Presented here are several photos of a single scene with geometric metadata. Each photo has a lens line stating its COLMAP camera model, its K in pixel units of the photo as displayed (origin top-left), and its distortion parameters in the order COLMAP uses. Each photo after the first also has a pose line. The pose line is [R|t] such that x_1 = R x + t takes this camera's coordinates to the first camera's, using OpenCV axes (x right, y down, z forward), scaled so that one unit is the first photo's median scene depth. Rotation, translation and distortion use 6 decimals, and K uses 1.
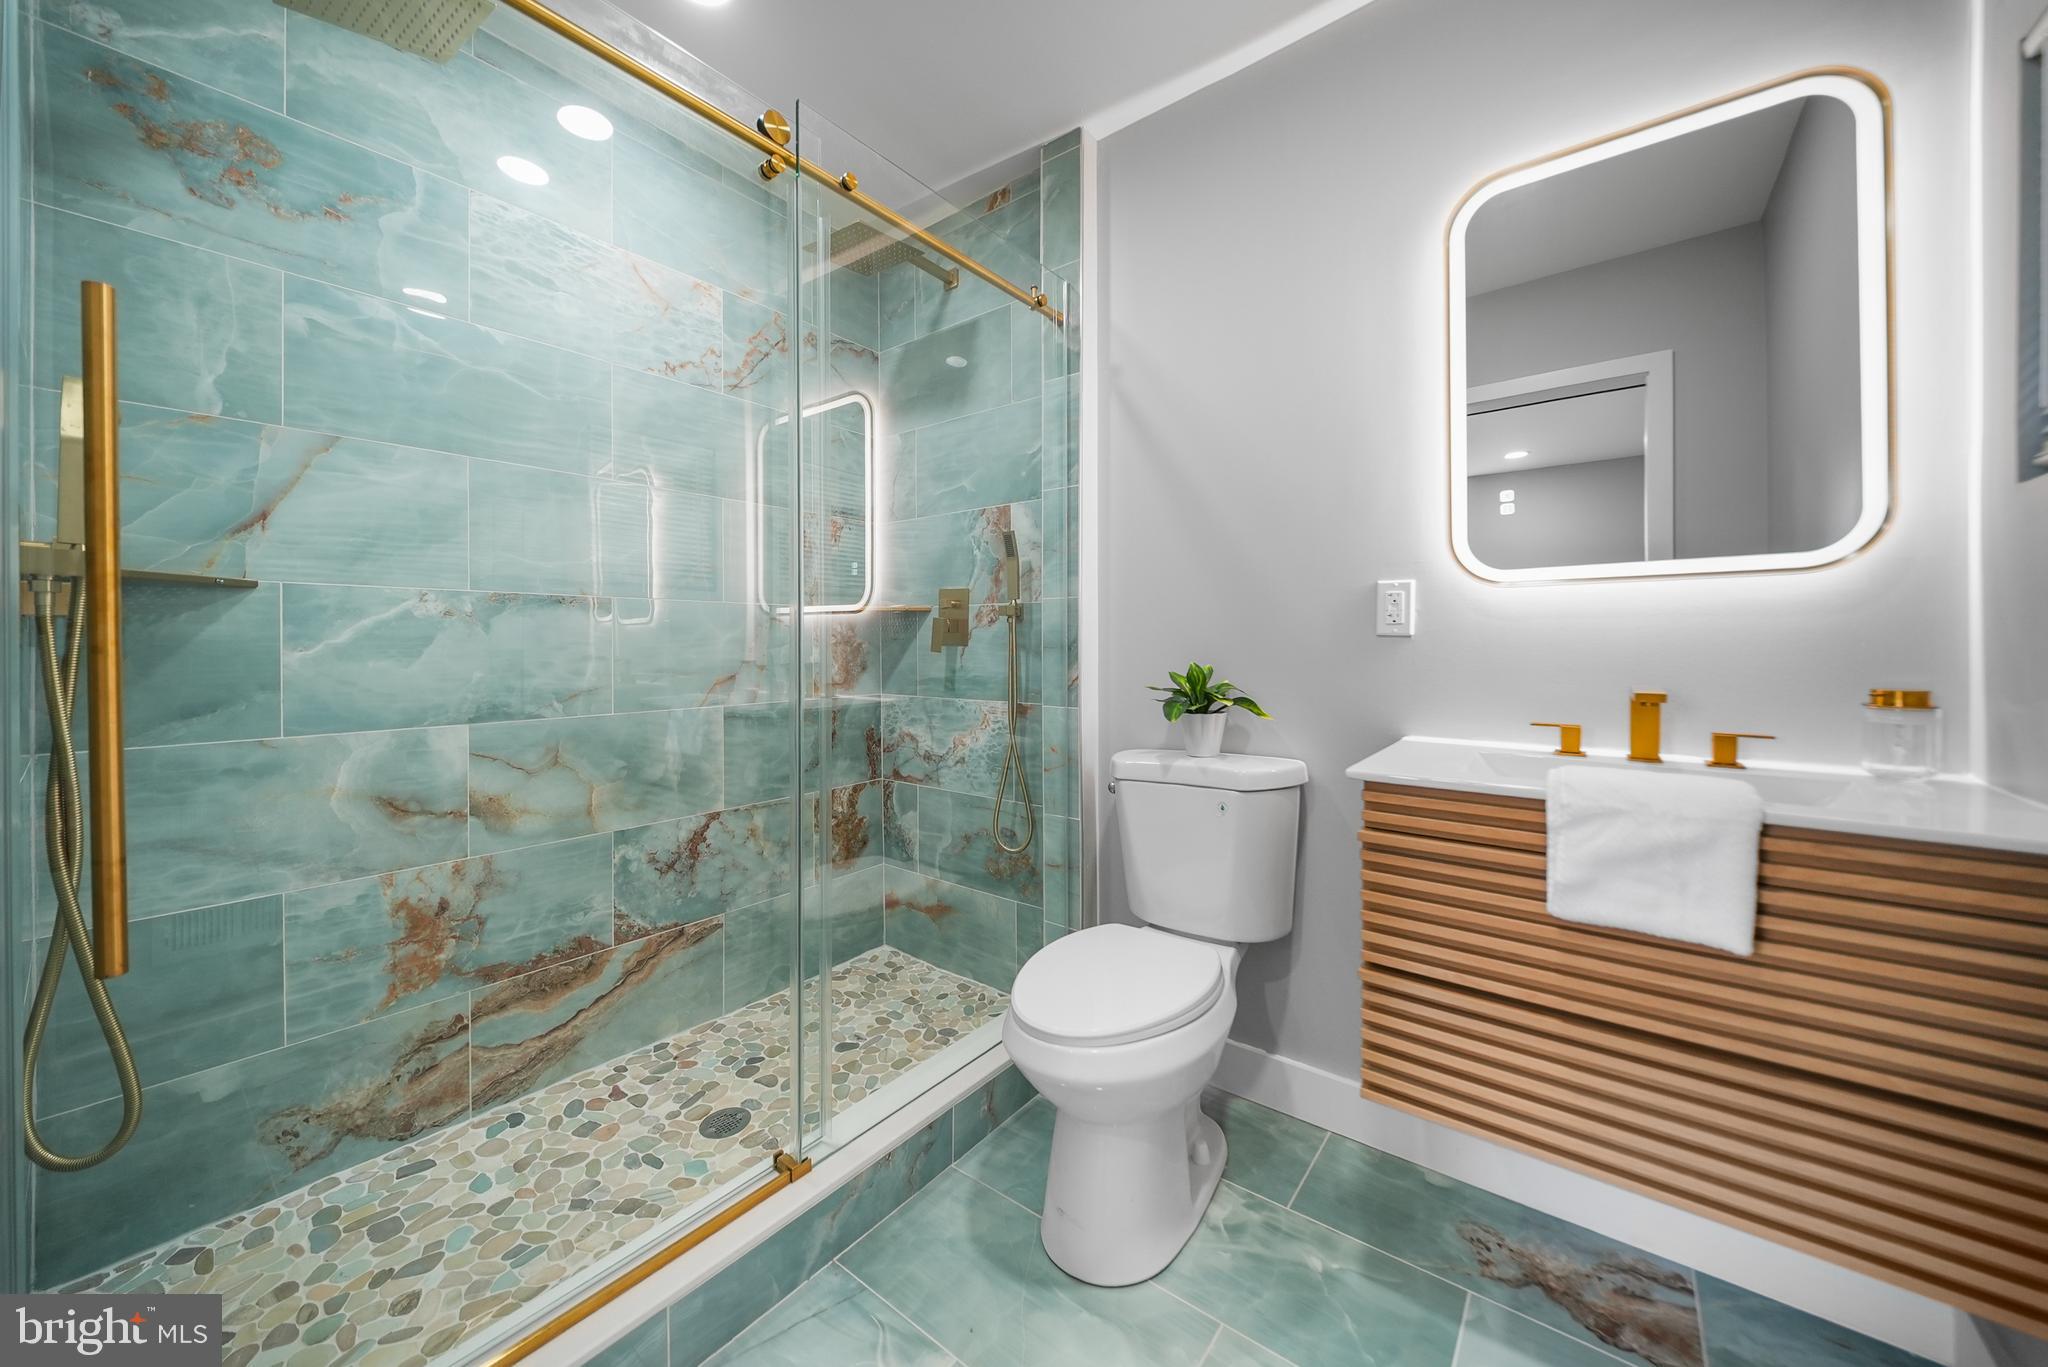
lens RADIAL K [[723.3, 0, 1023.3], [0, 723.3, 647.1], [0, 0, 1]] dist [-0.027516, -0.000267]
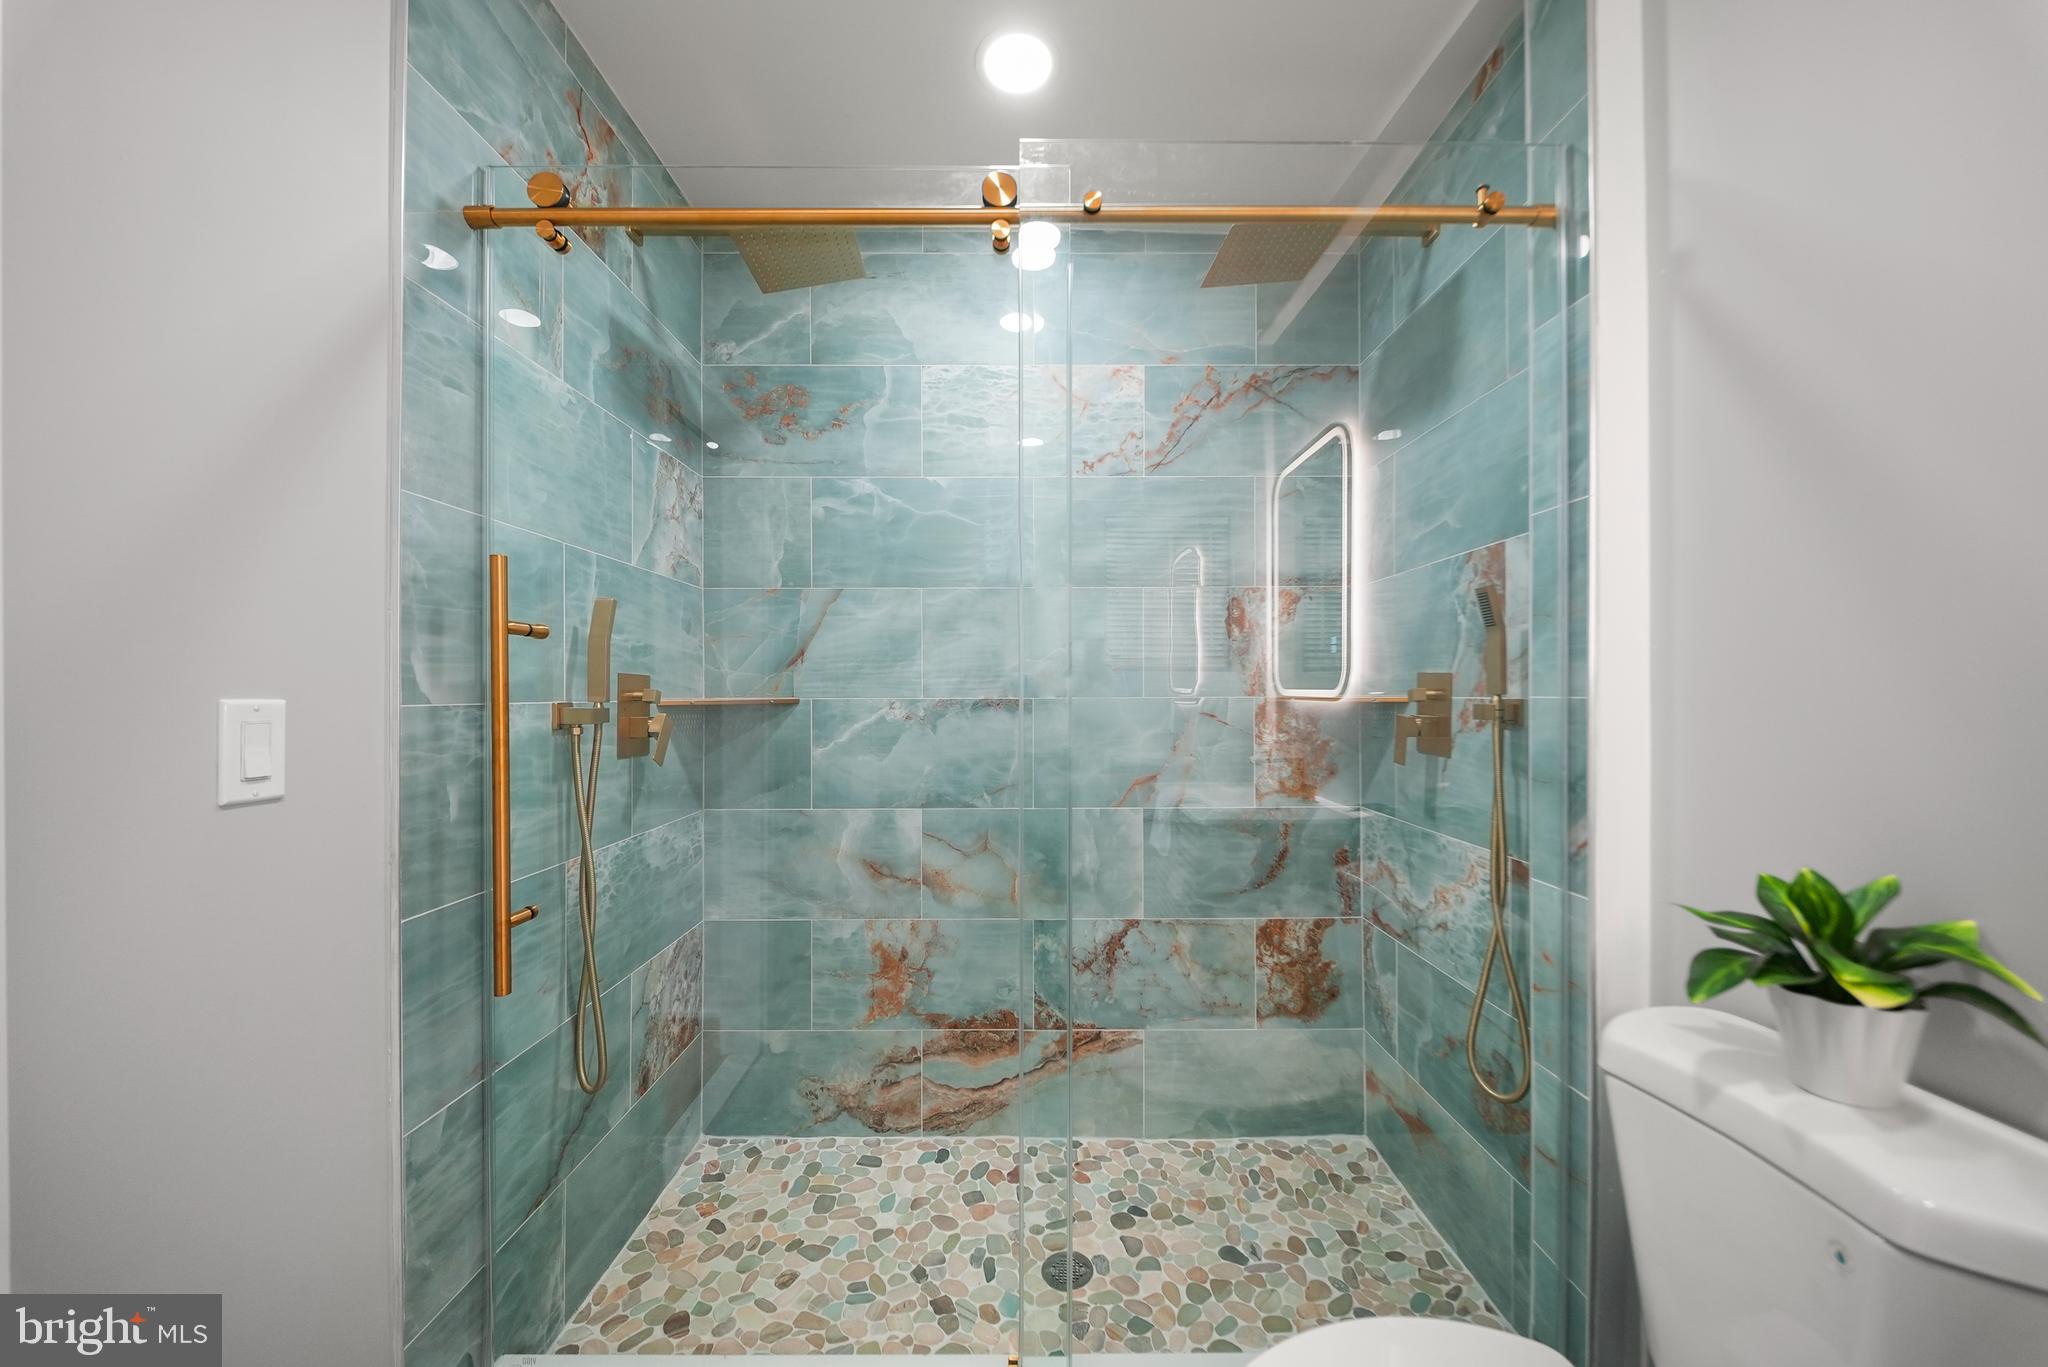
lens RADIAL K [[715.3, 0, 1020.7], [0, 715.3, 691.4], [0, 0, 1]] dist [0.000732, -0.010336]
pose [[0.613859, -0.005071, -0.789399, 0.262596], [0.000608, 0.999982, -0.005950, -0.076827], [0.789415, 0.003172, 0.613851, 0.348703]]
